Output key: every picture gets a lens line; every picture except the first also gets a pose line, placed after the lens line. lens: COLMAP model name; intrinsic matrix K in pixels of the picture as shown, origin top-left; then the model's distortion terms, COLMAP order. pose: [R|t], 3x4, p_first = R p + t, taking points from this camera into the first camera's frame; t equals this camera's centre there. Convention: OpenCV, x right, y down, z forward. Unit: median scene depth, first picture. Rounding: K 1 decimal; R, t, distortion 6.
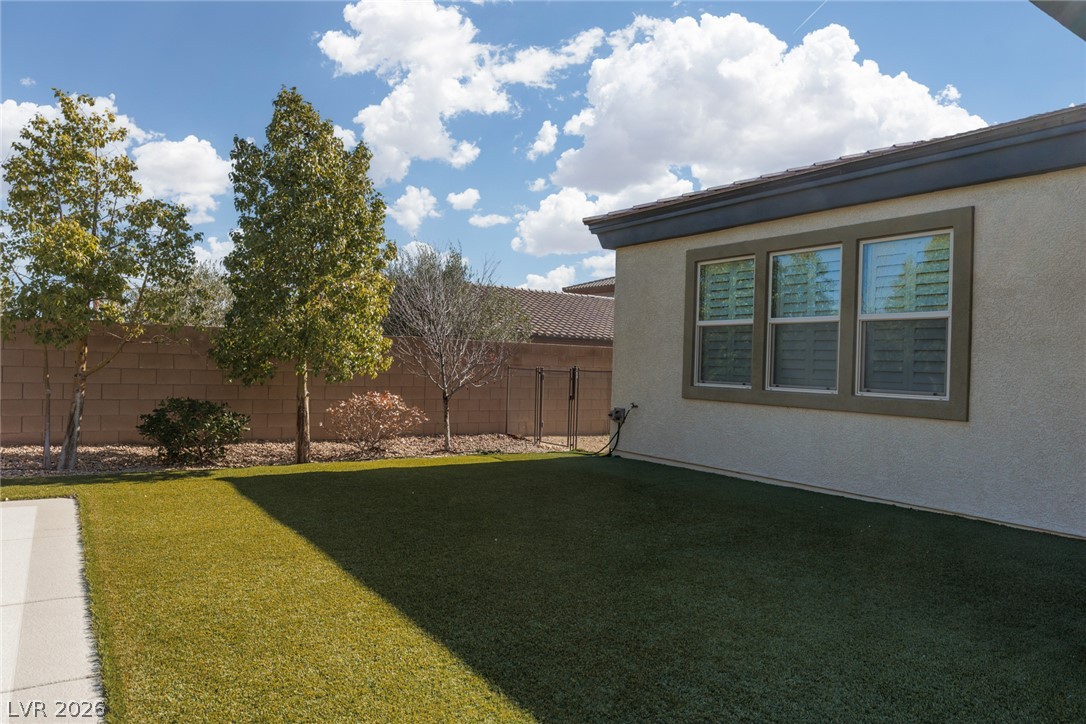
lens RADIAL K [[797.7, 0, 543.6], [0, 797.7, 364.4], [0, 0, 1]] dist [0.002628, -0.001995]
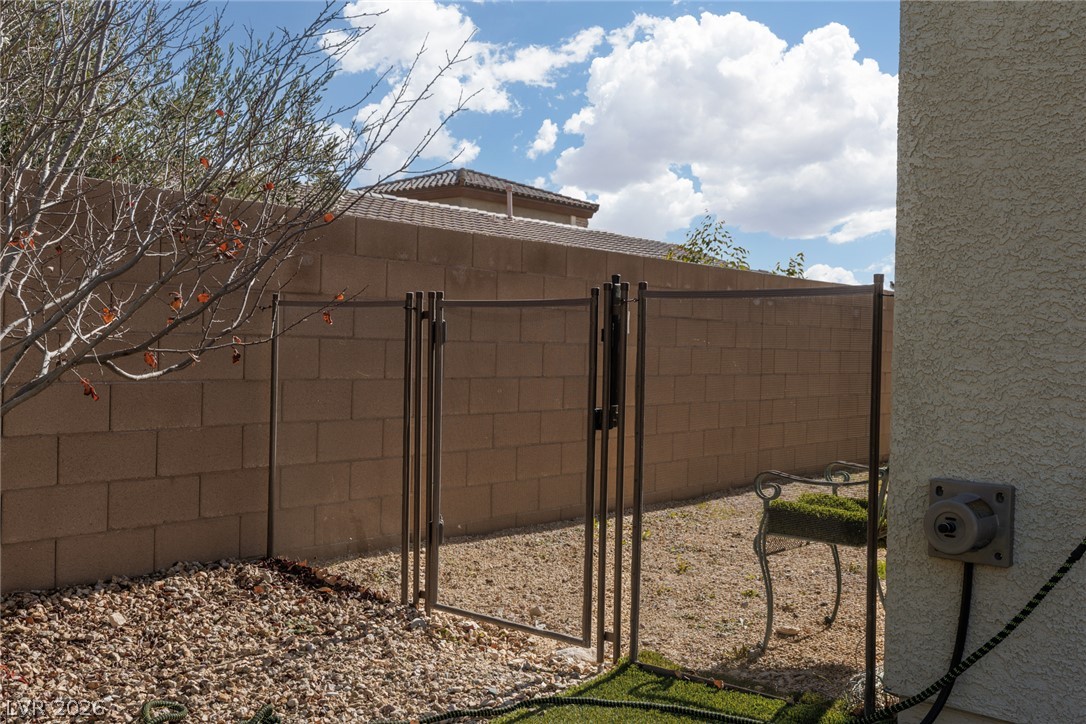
lens RADIAL K [[1051.7, 0, 540.5], [0, 1051.7, 360.3], [0, 0, 1]] dist [0.010910, 0.000000]
pose [[0.964249, -0.015298, 0.264556, -0.053374], [0.012602, 0.999850, 0.011883, 0.020459], [-0.264698, -0.008124, 0.964297, 0.674179]]
